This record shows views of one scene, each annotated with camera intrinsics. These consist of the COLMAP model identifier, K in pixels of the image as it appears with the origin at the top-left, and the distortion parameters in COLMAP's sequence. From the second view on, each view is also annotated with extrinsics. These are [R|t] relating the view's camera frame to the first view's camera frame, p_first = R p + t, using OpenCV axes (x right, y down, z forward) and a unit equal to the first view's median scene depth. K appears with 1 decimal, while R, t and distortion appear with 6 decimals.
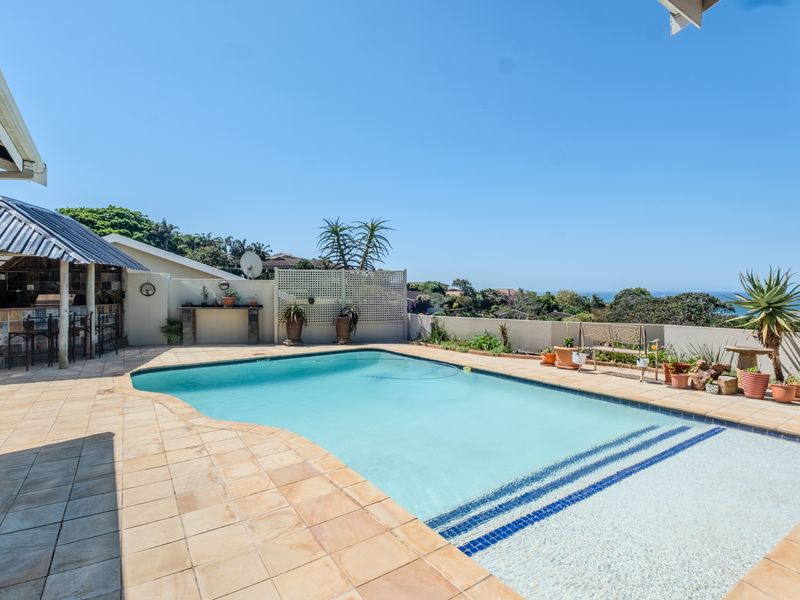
lens RADIAL K [[425.4, 0, 418.9], [0, 425.4, 300.2], [0, 0, 1]] dist [0.002424, -0.000081]
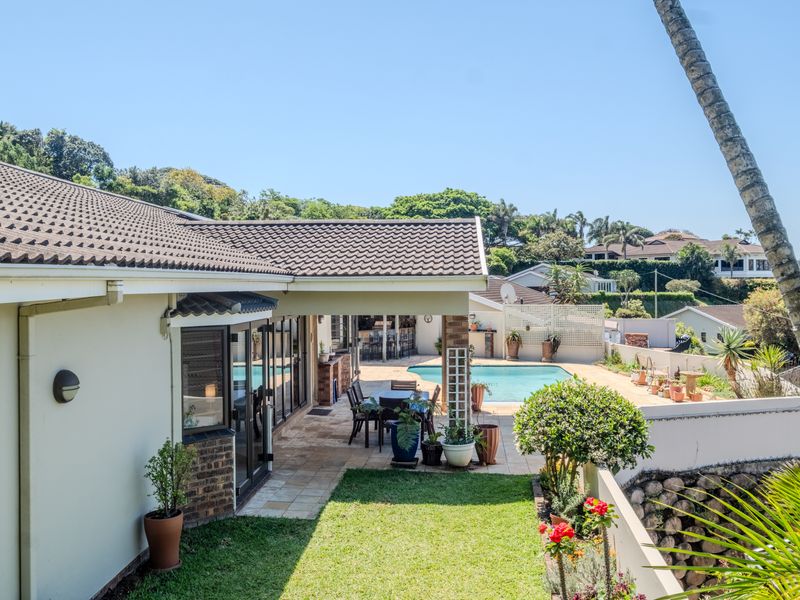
lens RADIAL K [[717.1, 0, 400.0], [0, 717.1, 300.0], [0, 0, 1]] dist [-0.004087, -0.000839]
pose [[0.762711, 0.006062, -0.646712, 0.889039], [-0.006931, 0.999975, 0.001200, -0.086463], [0.646703, 0.003568, 0.762734, -0.965698]]
